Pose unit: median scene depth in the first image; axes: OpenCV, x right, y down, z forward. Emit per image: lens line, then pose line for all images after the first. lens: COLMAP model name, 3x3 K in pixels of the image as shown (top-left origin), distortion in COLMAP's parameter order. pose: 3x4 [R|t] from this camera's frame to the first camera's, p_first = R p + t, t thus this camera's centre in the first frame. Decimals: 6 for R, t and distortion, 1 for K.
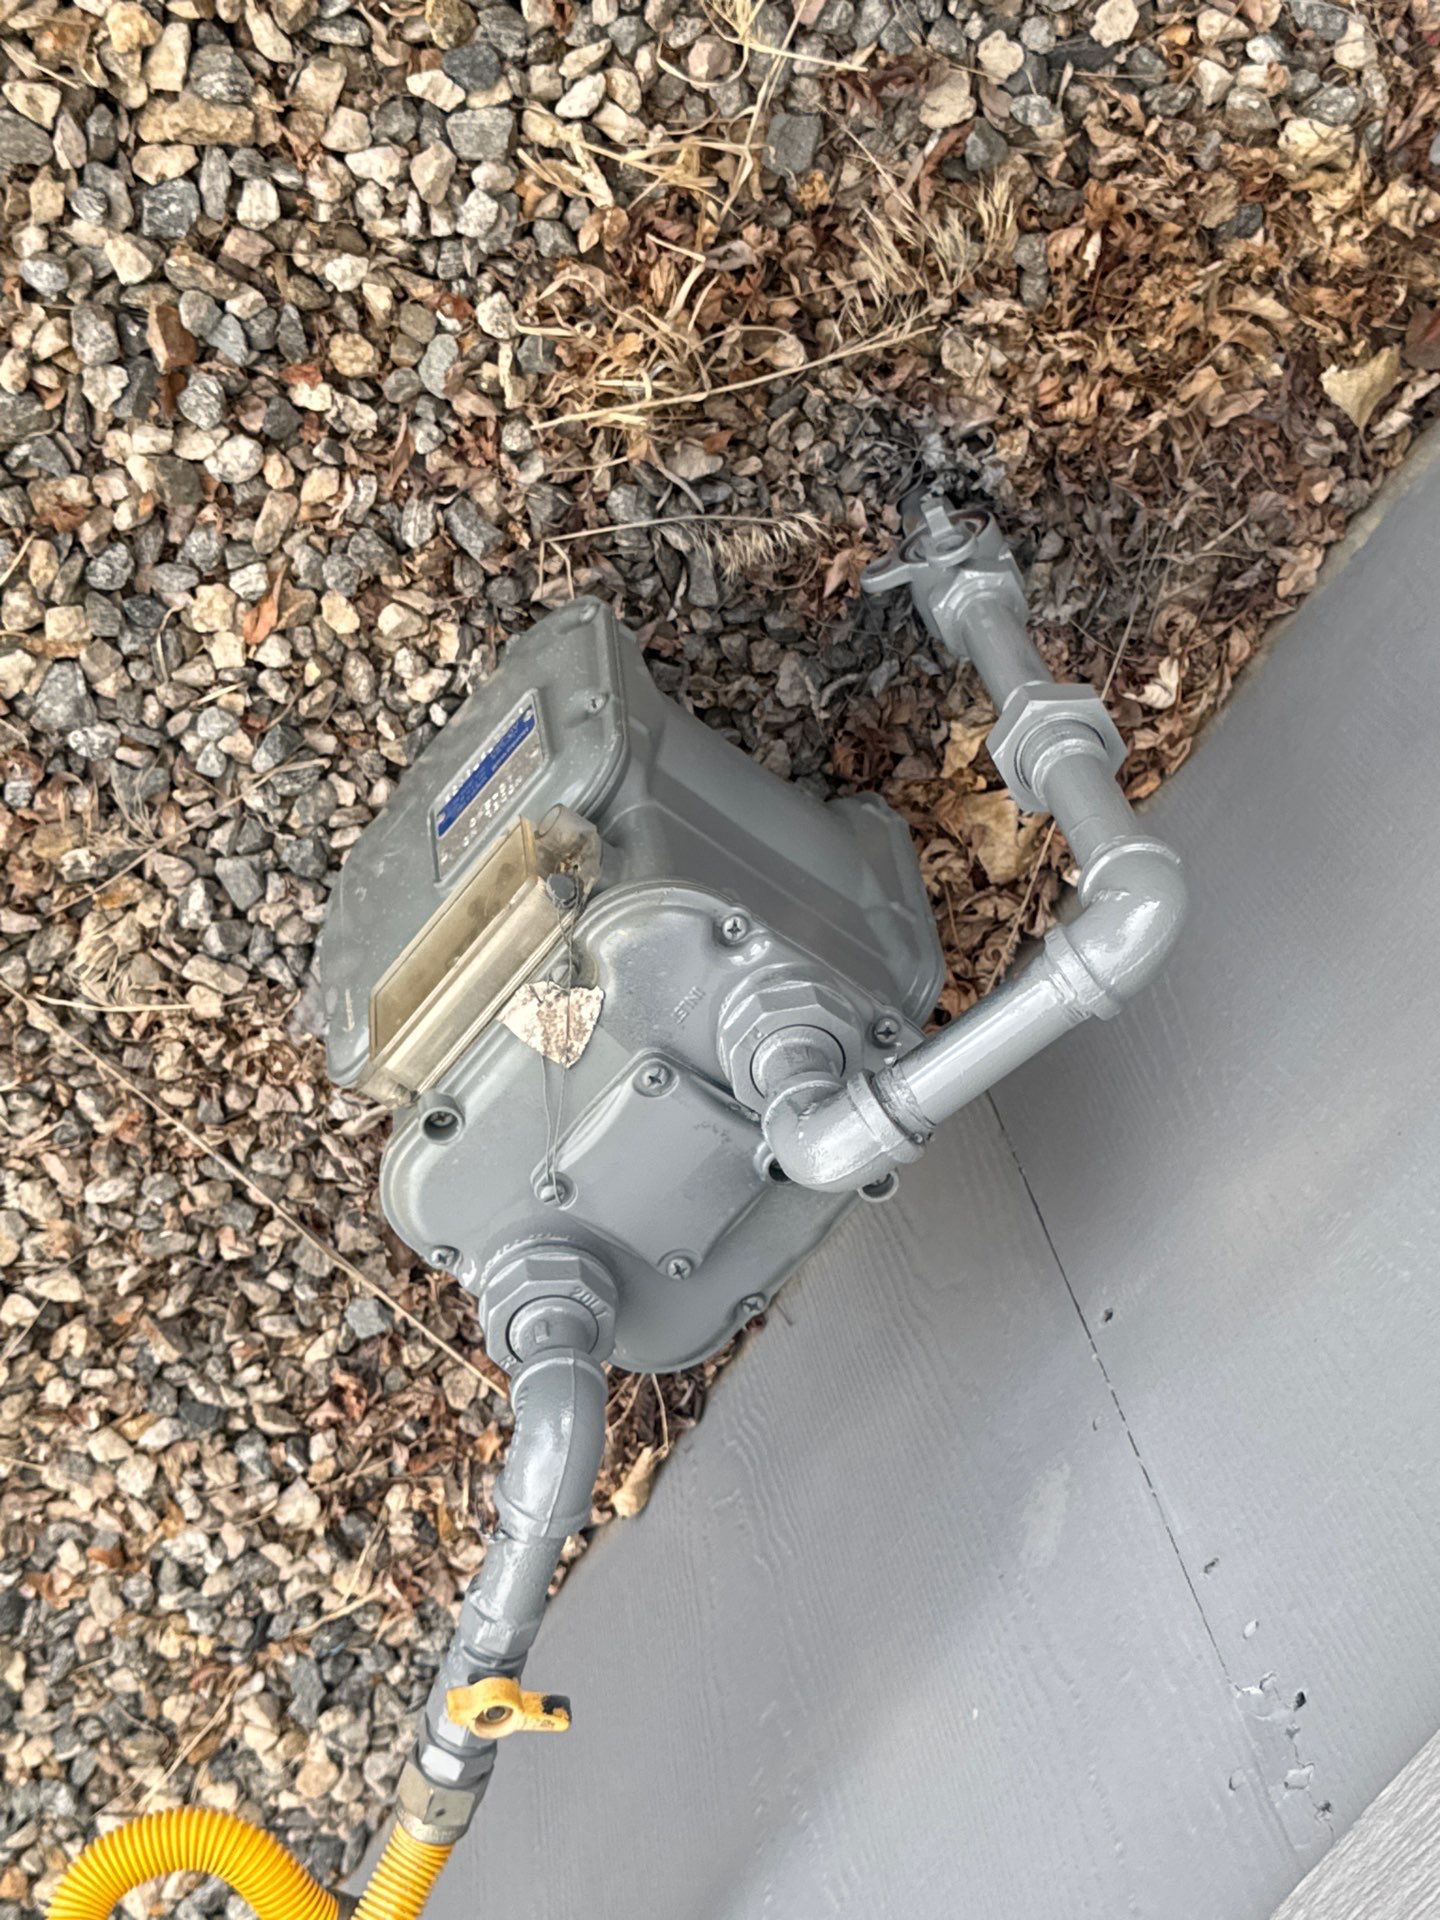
lens RADIAL K [[2678.7, 0, 720.0], [0, 2678.7, 960.0], [0, 0, 1]] dist [0.124056, -0.318444]
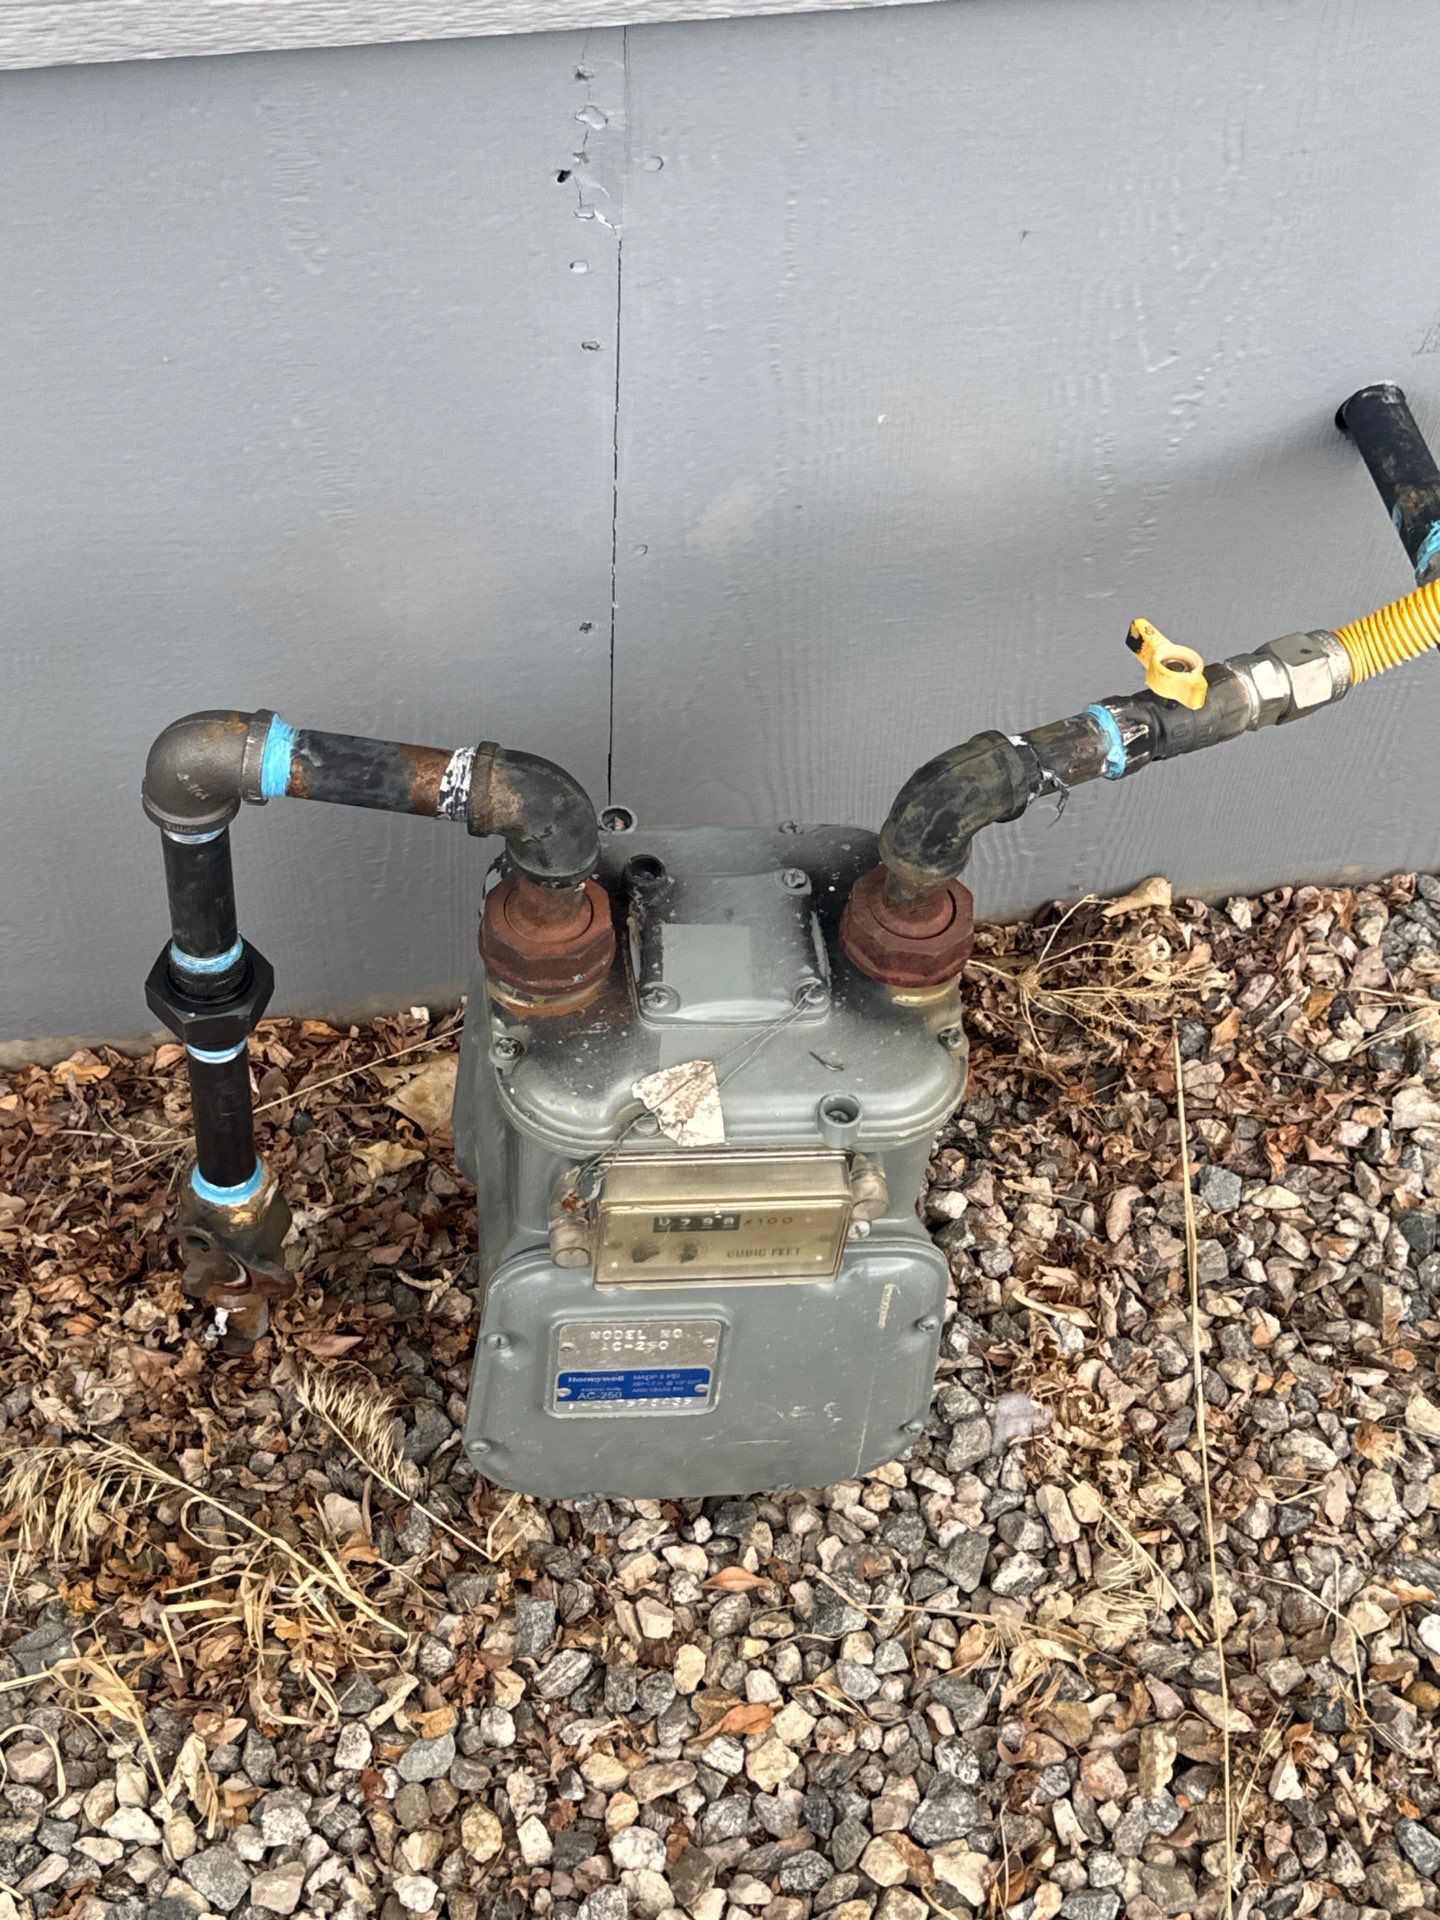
lens RADIAL K [[2648.1, 0, 720.0], [0, 2648.1, 960.0], [0, 0, 1]] dist [0.167673, -0.517194]
pose [[-0.690939, -0.652461, 0.311285, -0.287694], [0.697681, -0.714608, 0.050760, 0.015211], [0.189327, 0.252250, 0.948960, 0.004501]]
